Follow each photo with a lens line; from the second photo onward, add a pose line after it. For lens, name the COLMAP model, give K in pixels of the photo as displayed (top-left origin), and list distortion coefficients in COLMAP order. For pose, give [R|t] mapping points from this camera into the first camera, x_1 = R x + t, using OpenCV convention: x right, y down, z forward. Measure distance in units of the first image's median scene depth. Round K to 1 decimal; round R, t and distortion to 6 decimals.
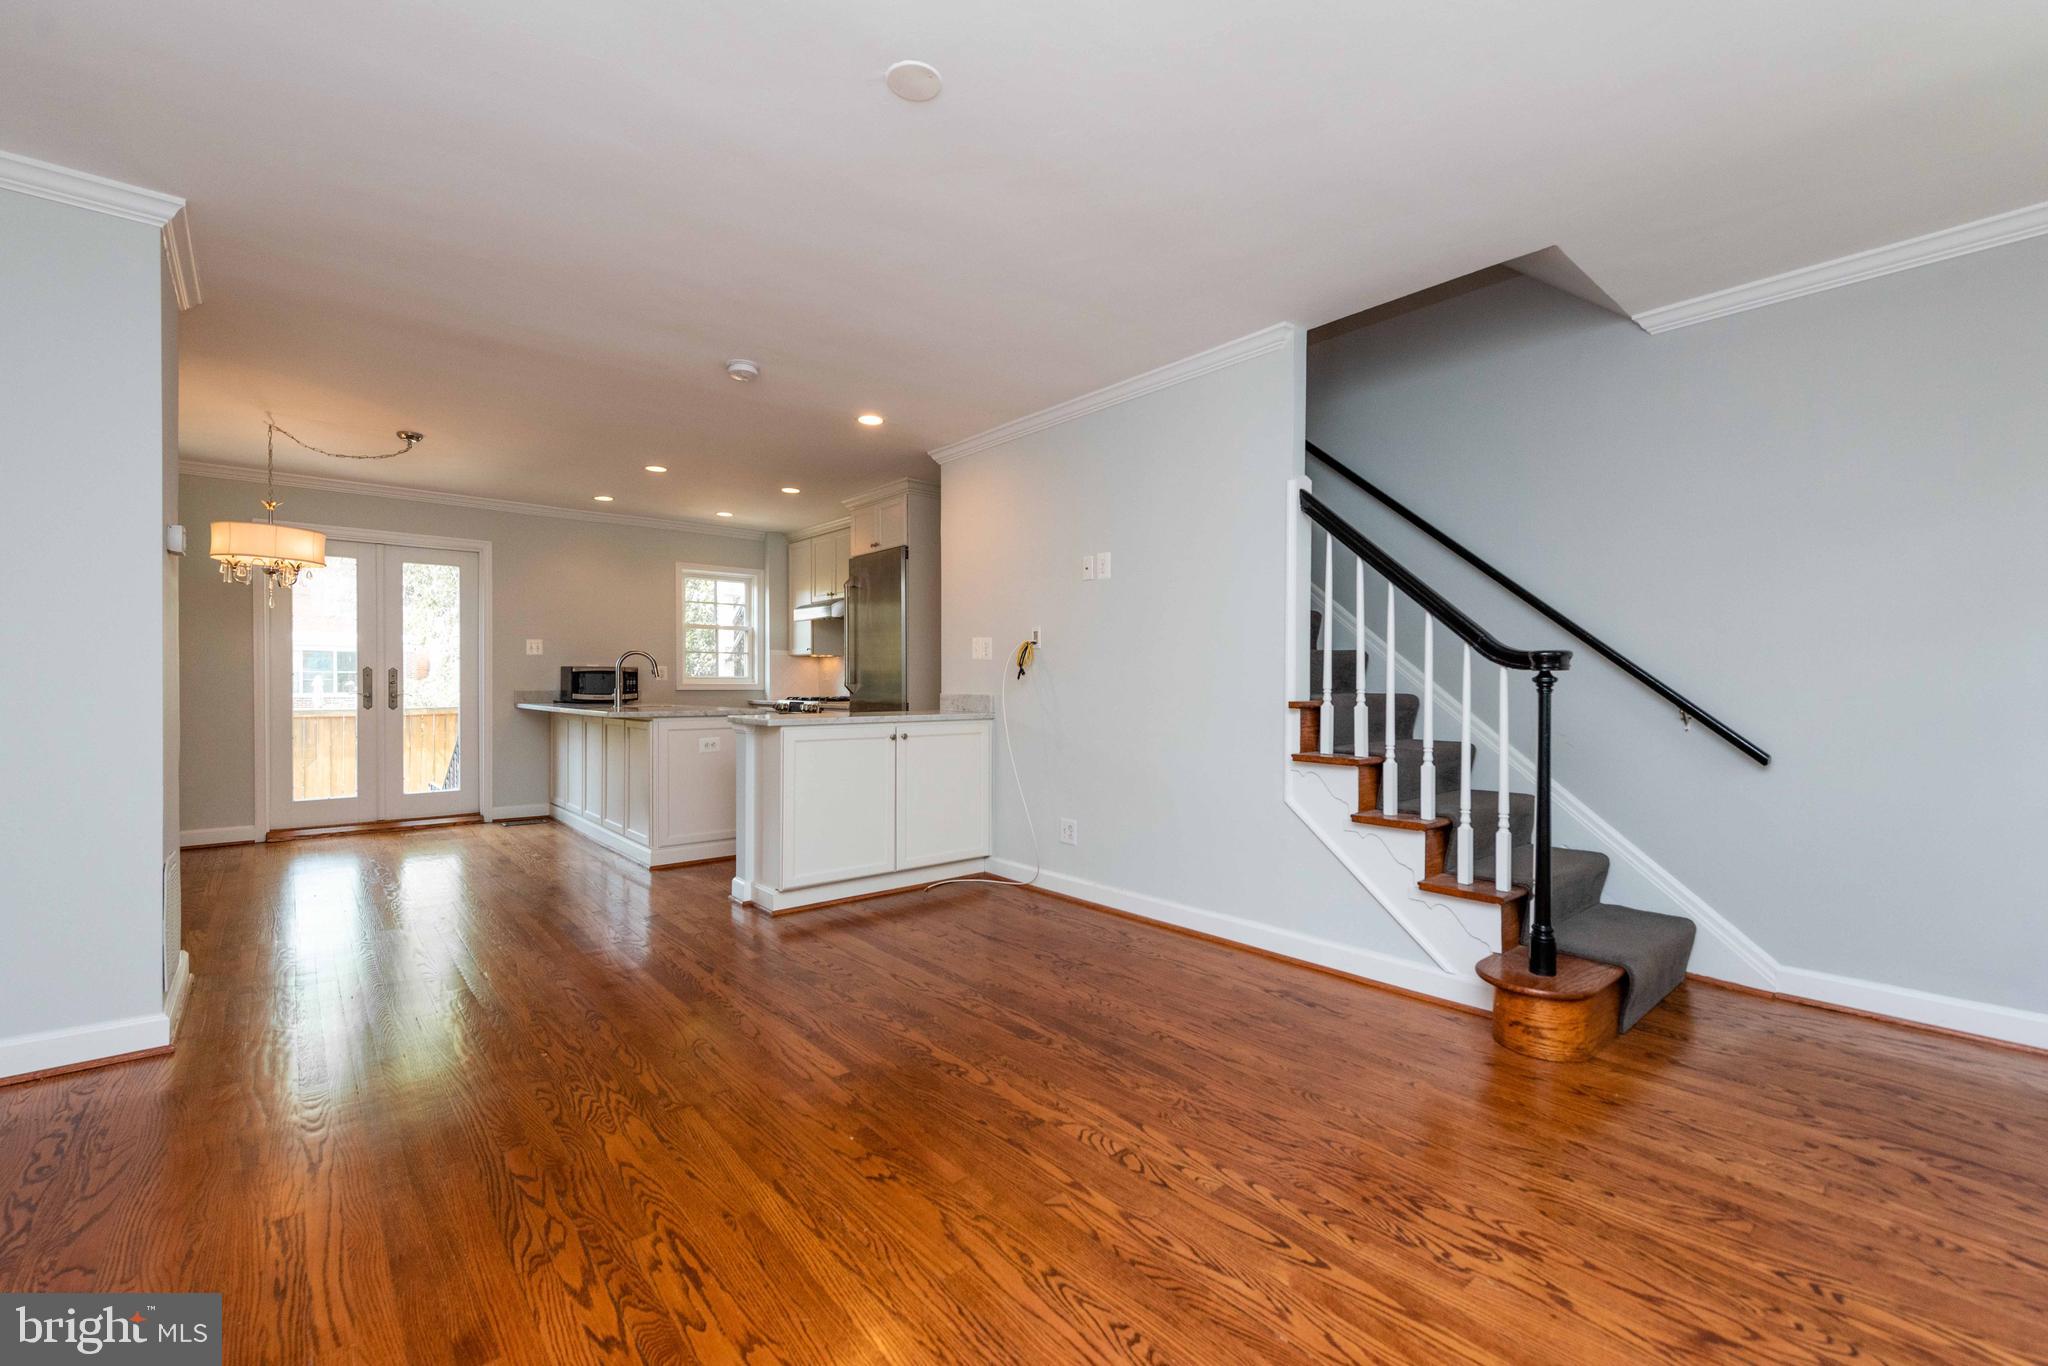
lens RADIAL K [[854.7, 0, 1015.9], [0, 854.7, 688.8], [0, 0, 1]] dist [0.025159, -0.012130]
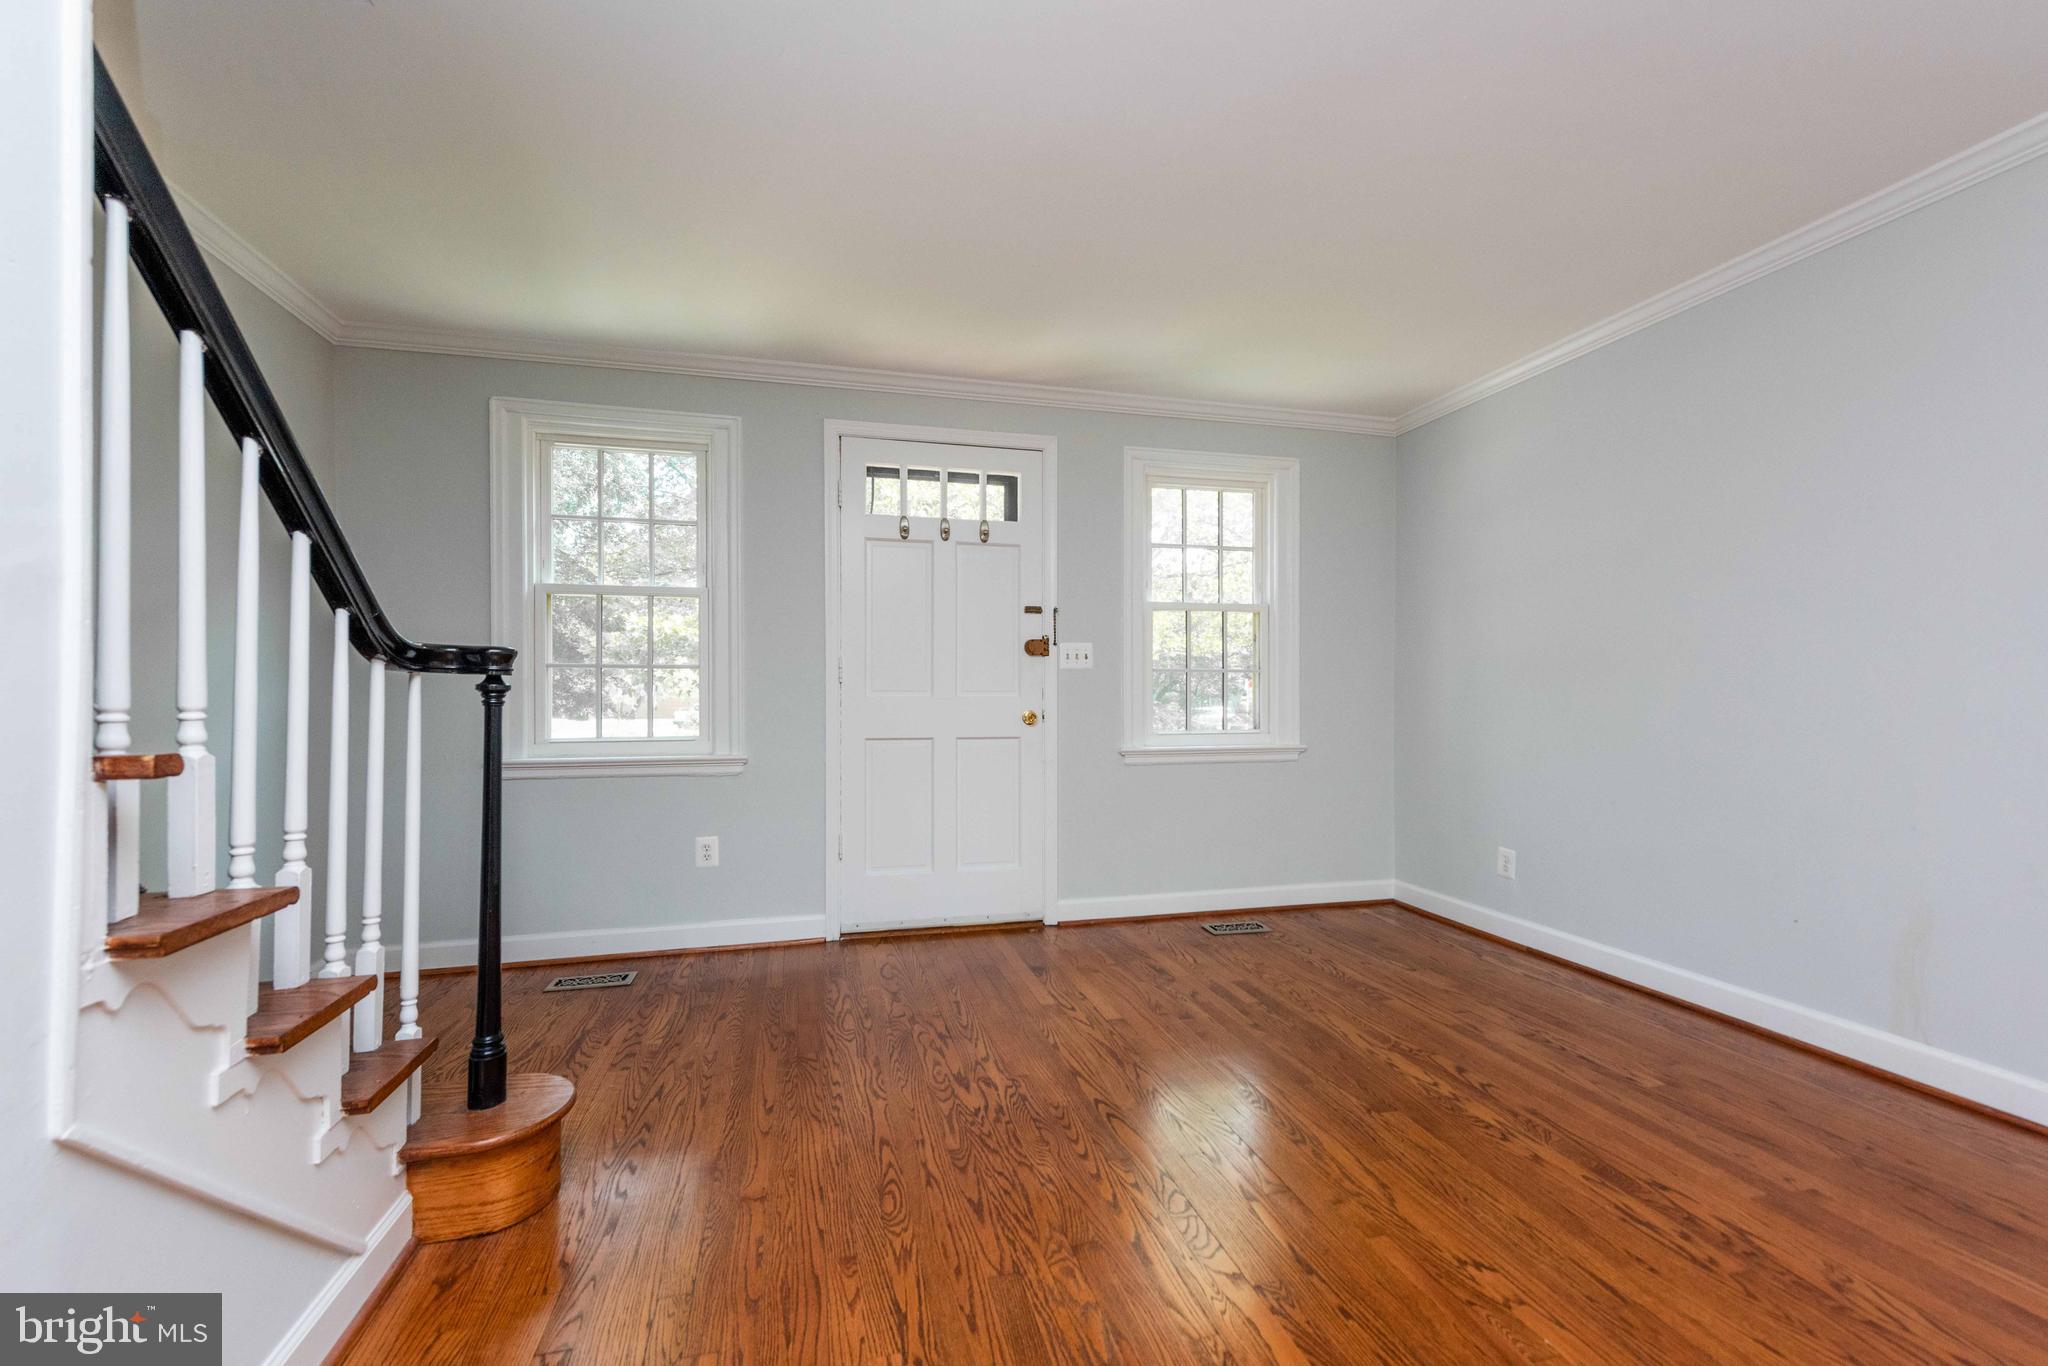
lens RADIAL K [[837.0, 0, 1015.1], [0, 837.0, 692.6], [0, 0, 1]] dist [0.010469, -0.000416]
pose [[-0.898243, -0.002797, 0.439490, -0.034287], [0.001482, 0.999955, 0.009394, -0.005173], [-0.439496, 0.009089, -0.898198, 0.609333]]
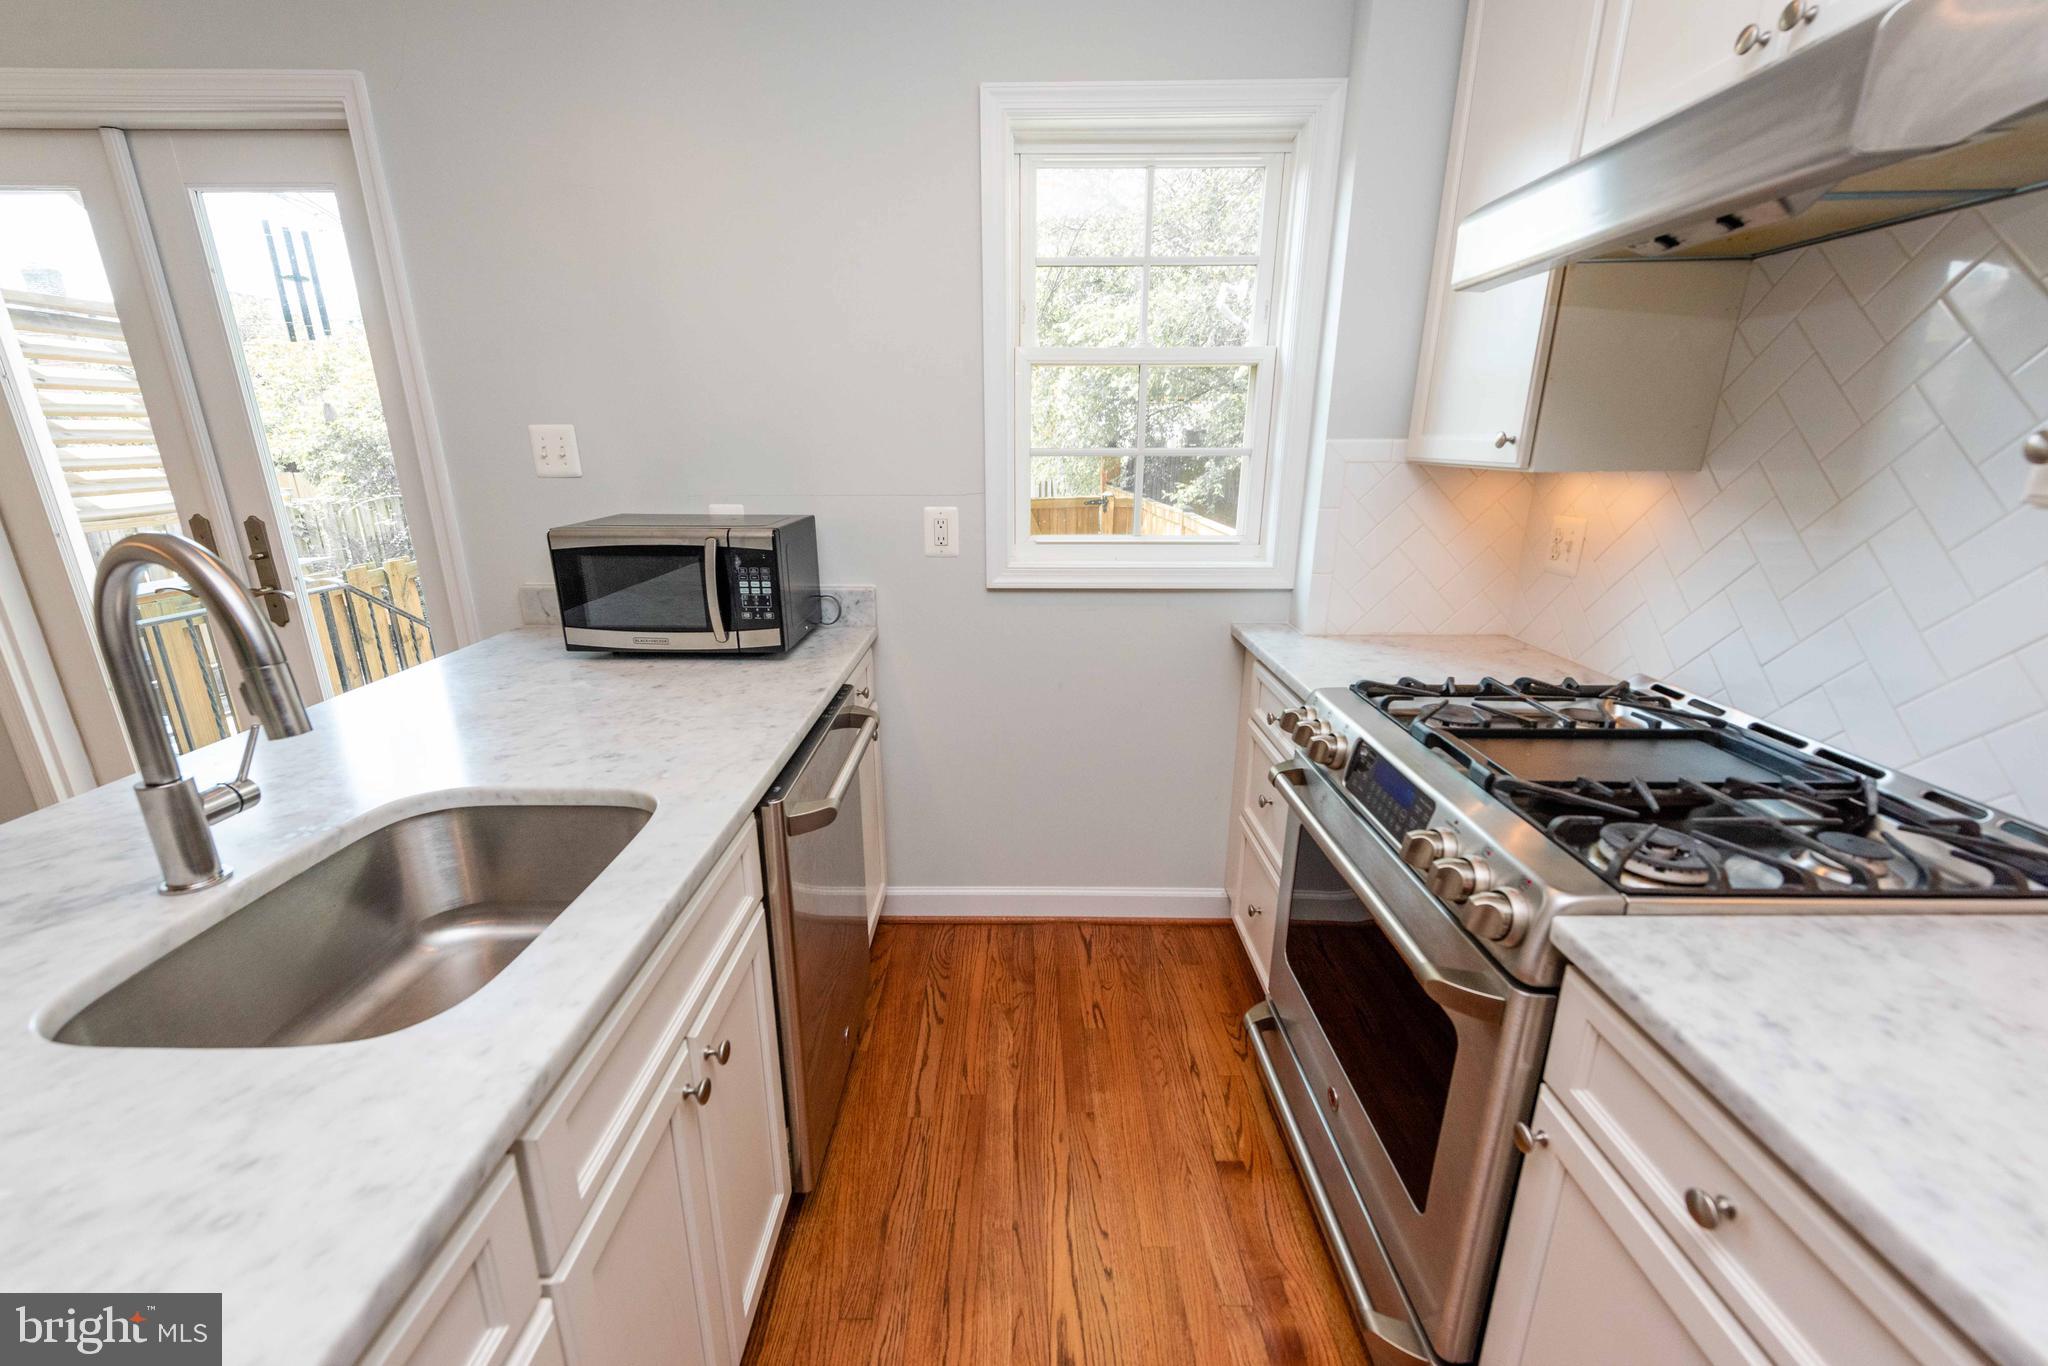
lens RADIAL K [[803.2, 0, 1016.6], [0, 803.2, 691.3], [0, 0, 1]] dist [0.013514, -0.004325]
pose [[0.761224, 0.191927, -0.619437, -0.255748], [-0.000644, 0.955423, 0.295239, -0.057811], [0.648489, -0.224344, 0.727415, 0.979517]]
